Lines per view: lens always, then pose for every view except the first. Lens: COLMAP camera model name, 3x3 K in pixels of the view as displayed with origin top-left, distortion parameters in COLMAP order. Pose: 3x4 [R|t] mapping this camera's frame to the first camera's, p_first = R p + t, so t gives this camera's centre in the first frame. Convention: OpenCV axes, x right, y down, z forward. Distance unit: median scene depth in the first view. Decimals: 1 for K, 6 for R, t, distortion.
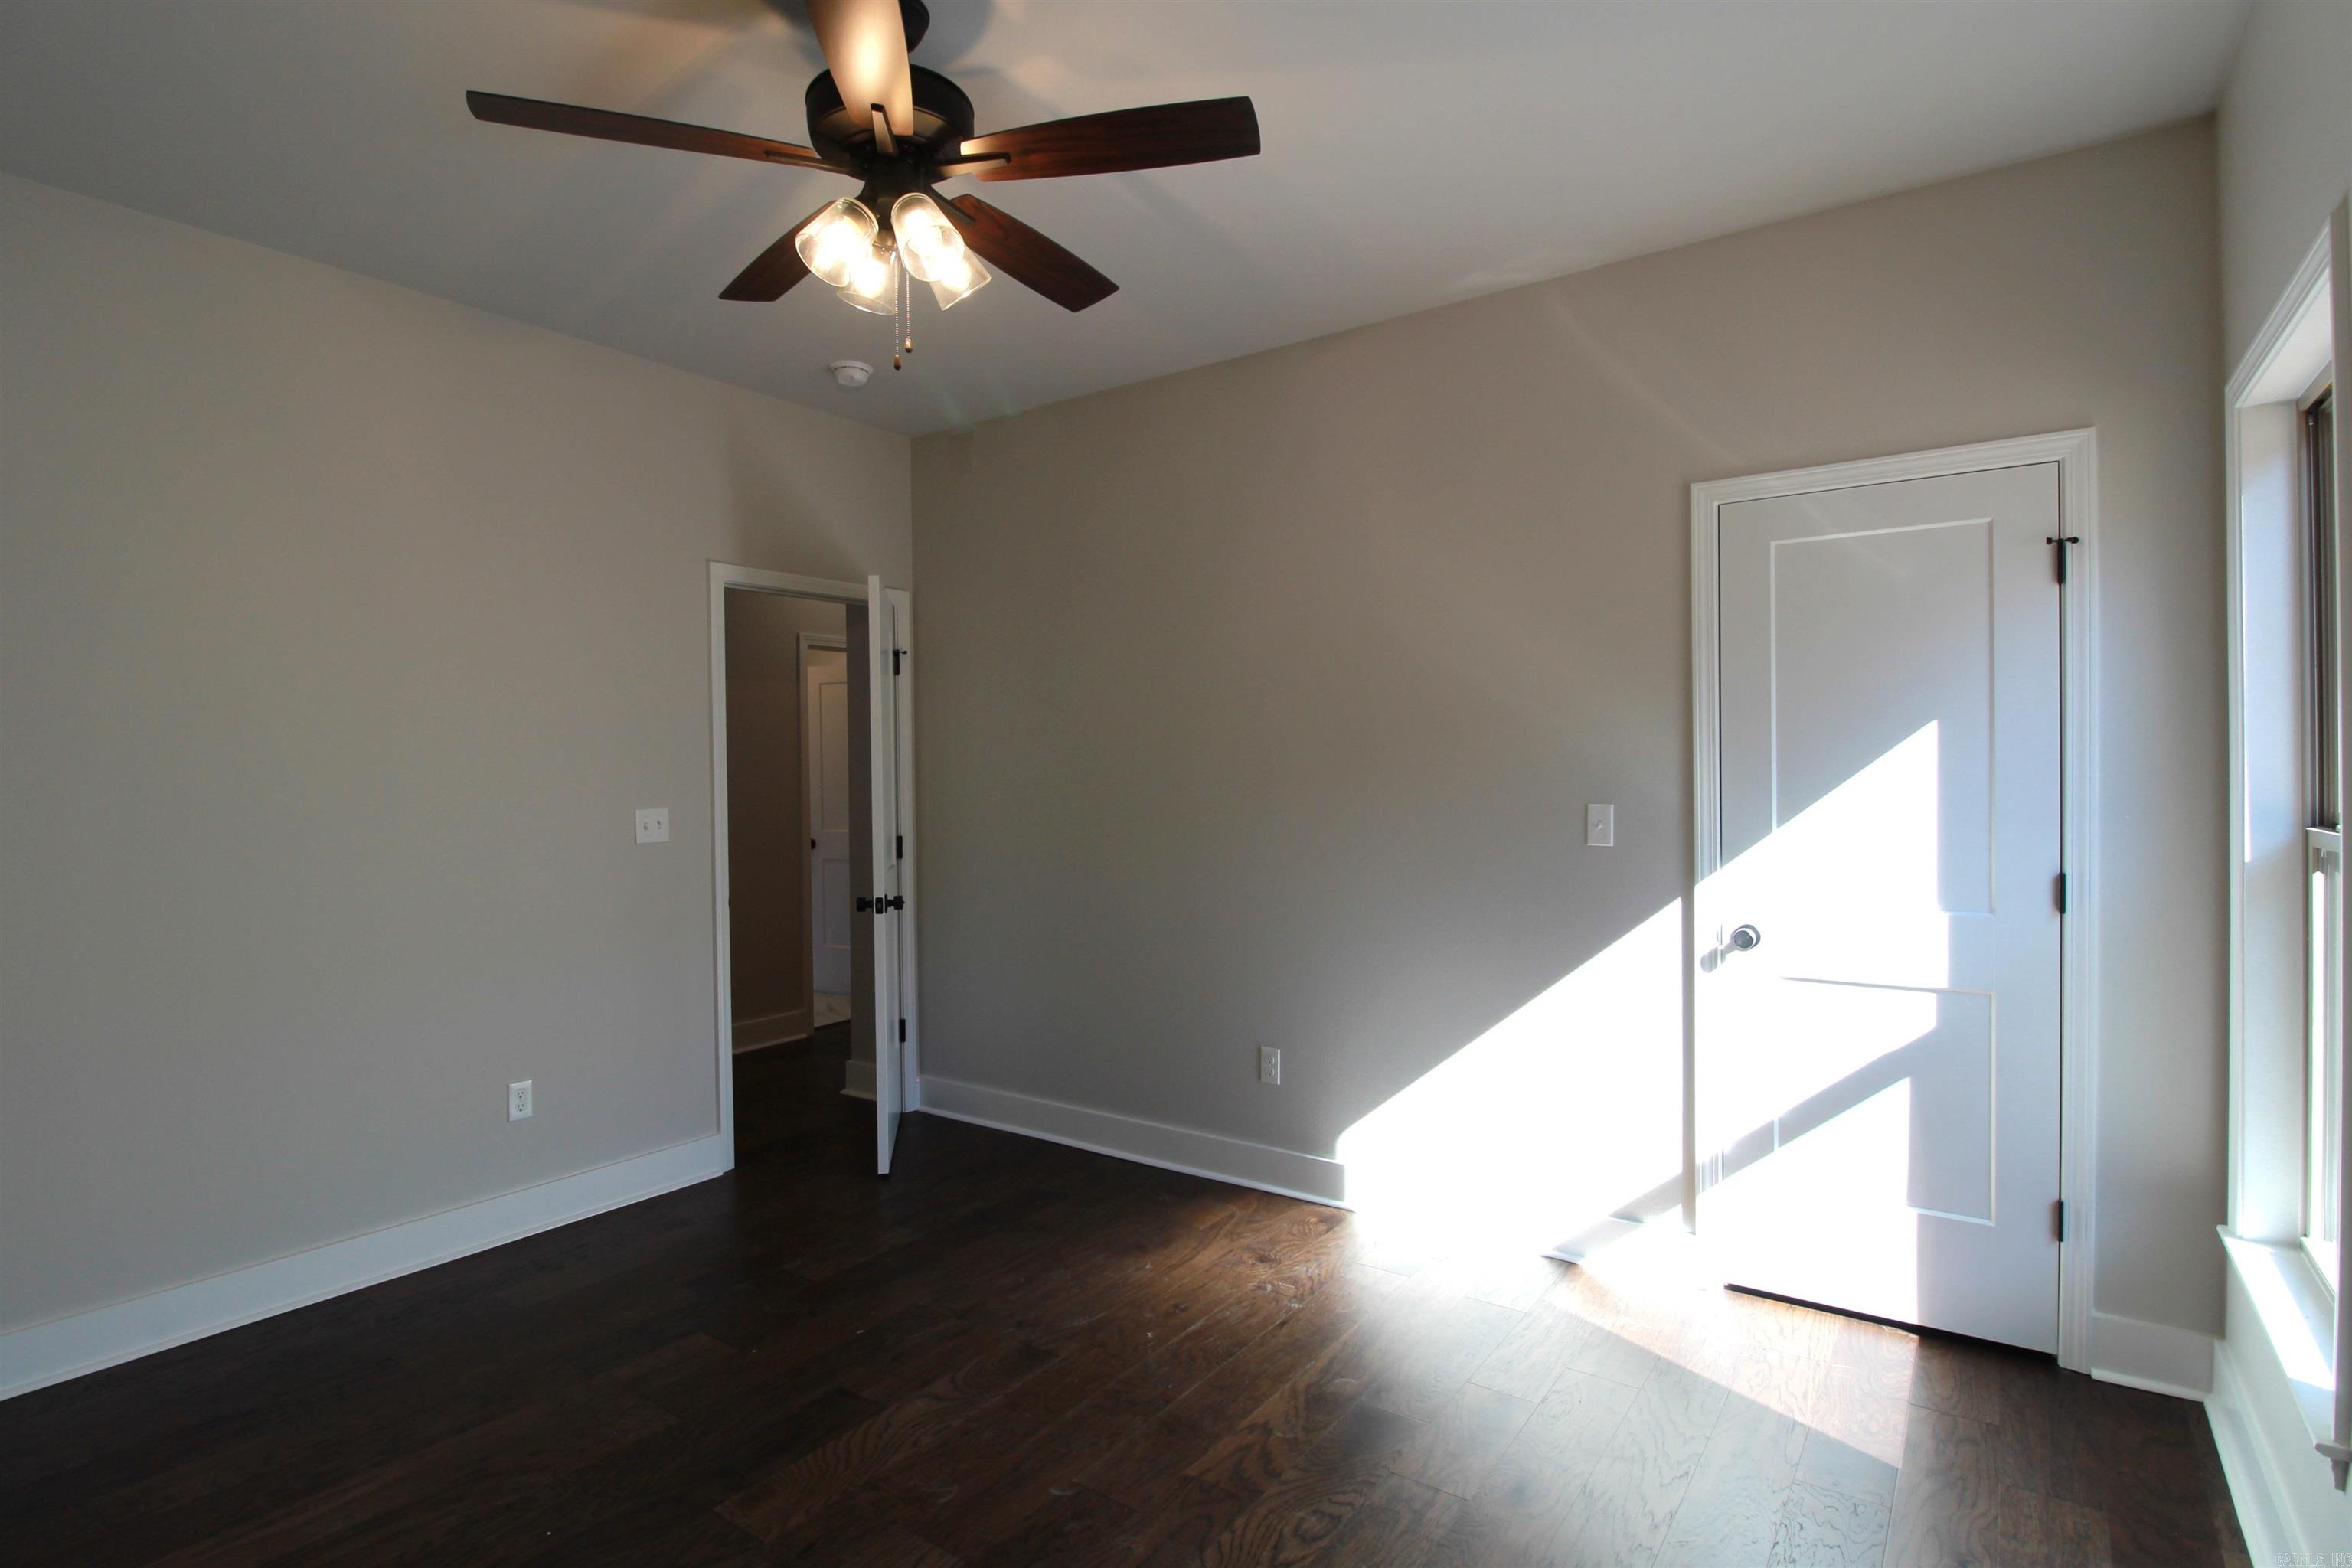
lens RADIAL K [[1121.2, 0, 1176.0], [0, 1121.2, 767.6], [0, 0, 1]] dist [-0.018276, -0.002501]
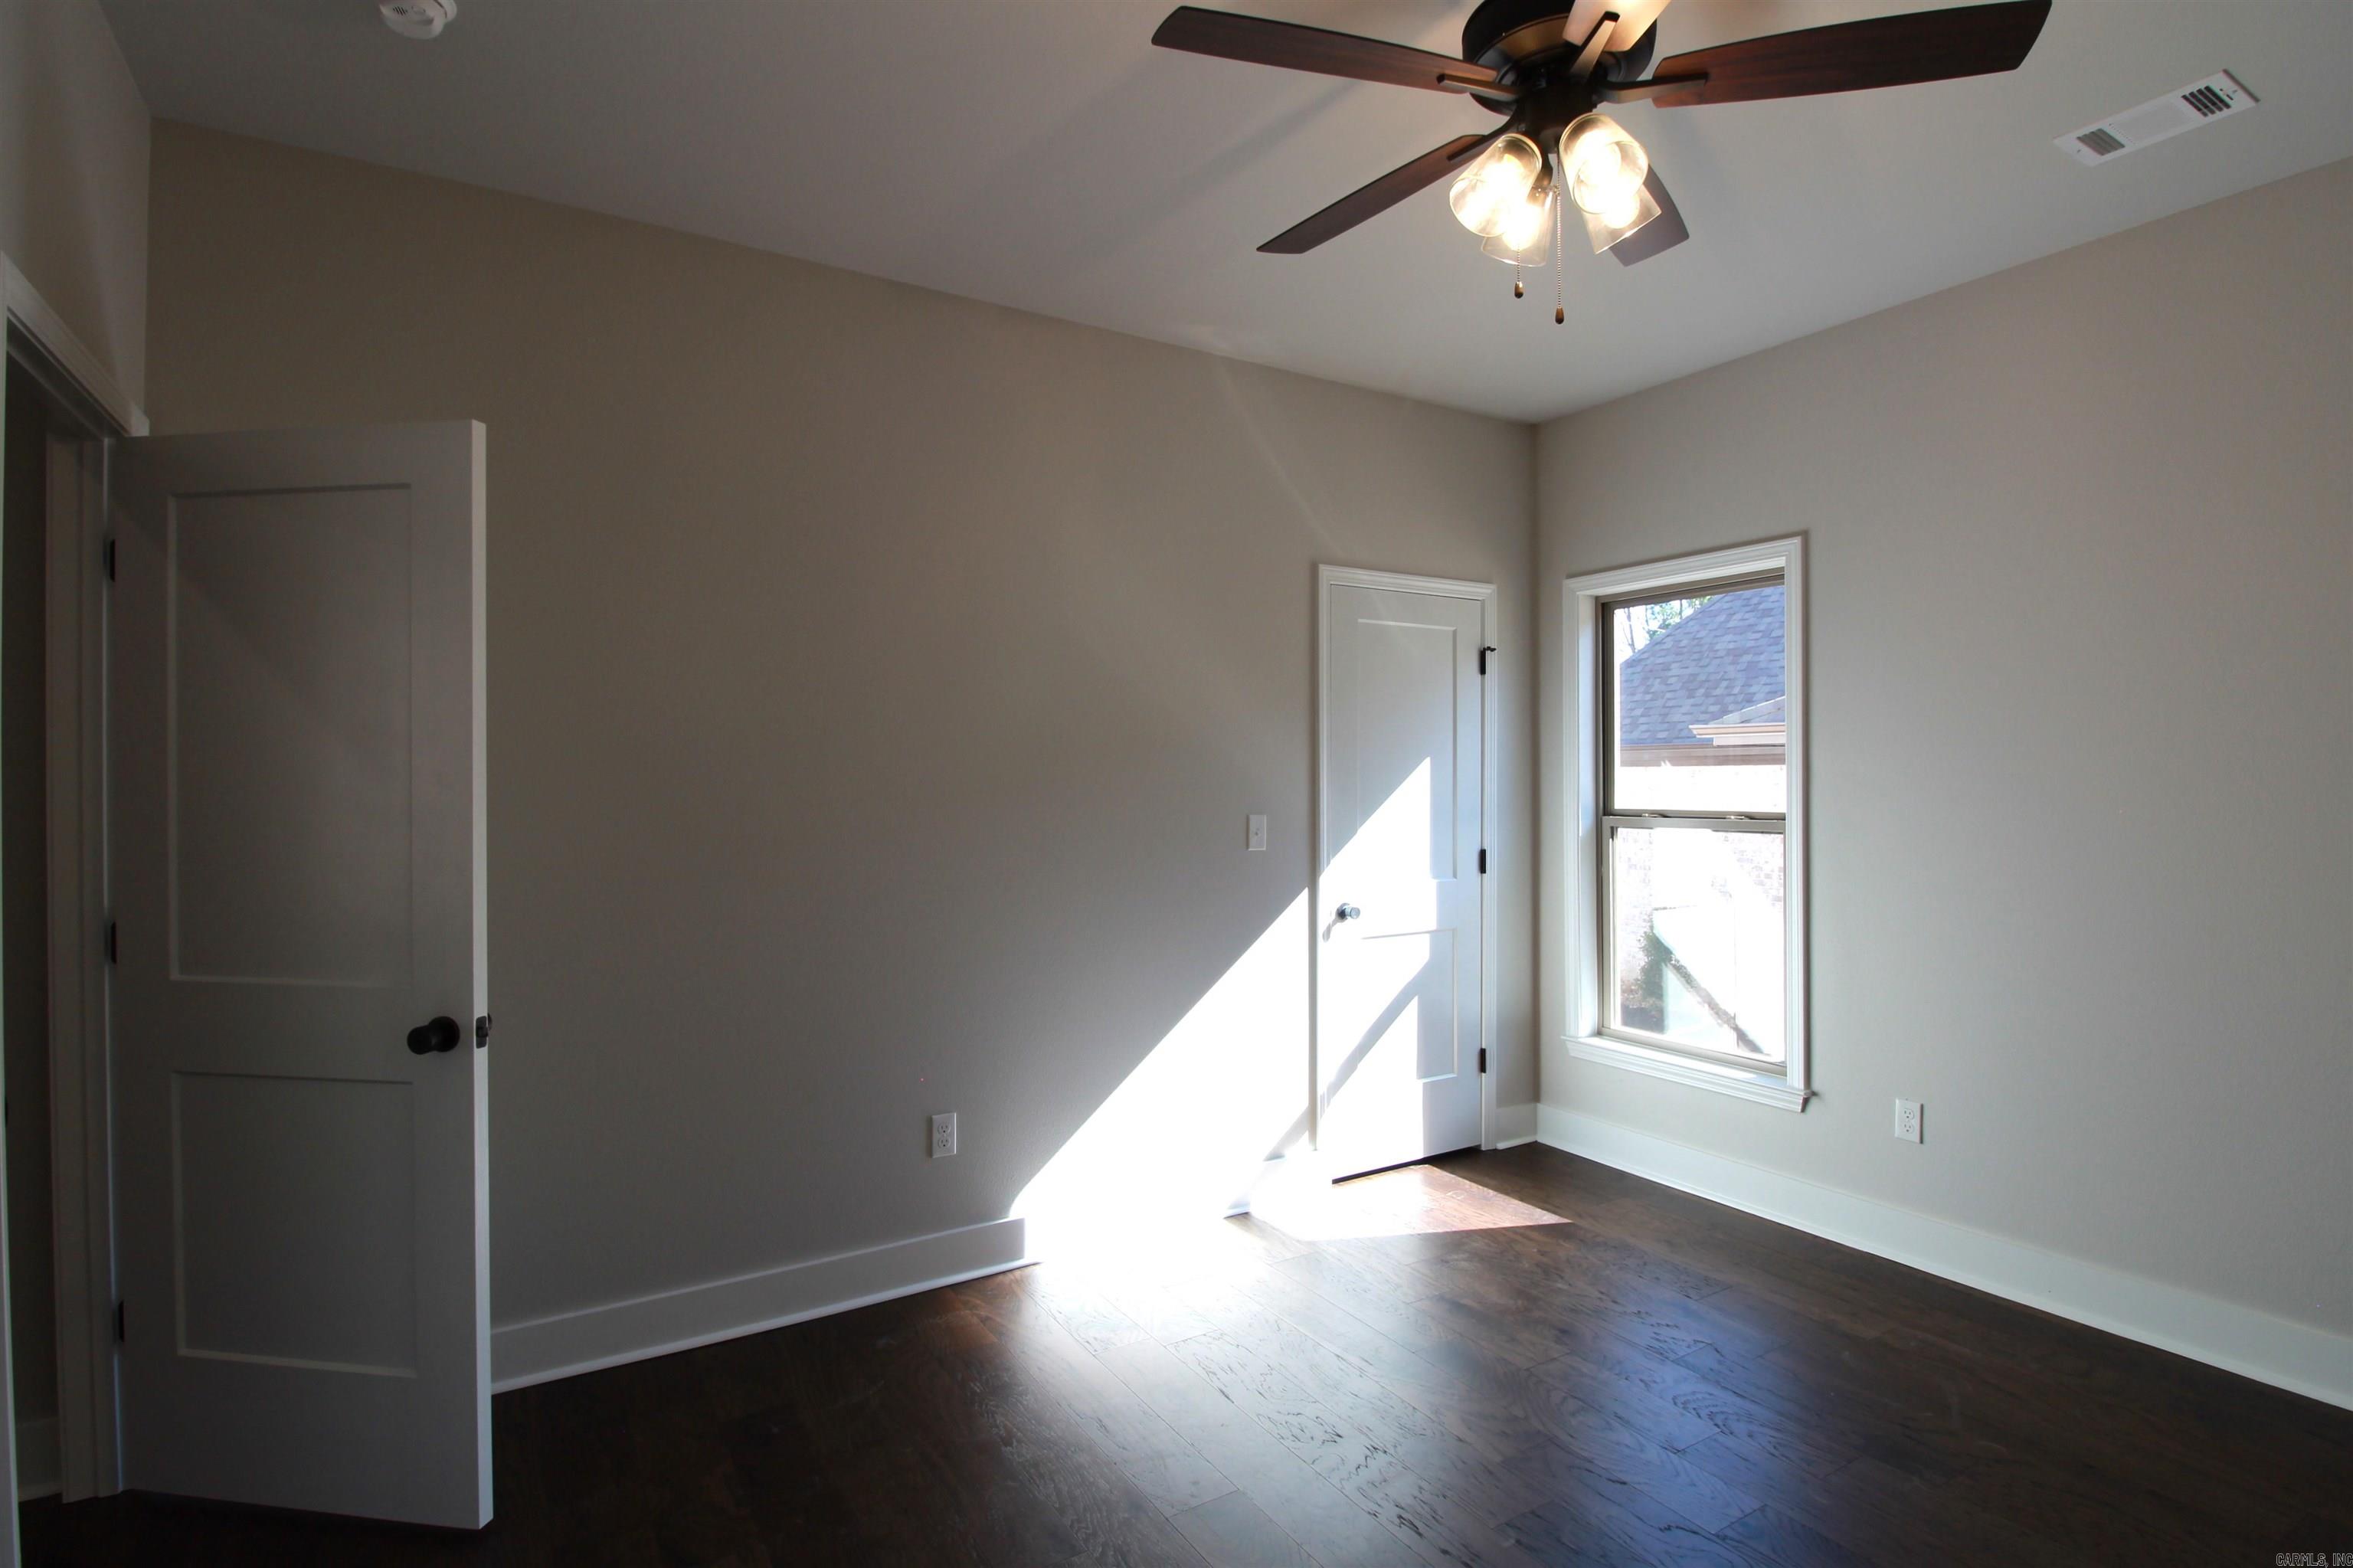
lens RADIAL K [[1099.6, 0, 1161.9], [0, 1099.6, 794.2], [0, 0, 1]] dist [-0.011679, -0.002032]
pose [[0.419763, 0.009964, 0.907579, -0.762425], [0.006029, 0.999887, -0.013766, 0.027771], [-0.907614, 0.011251, 0.419656, 0.636747]]
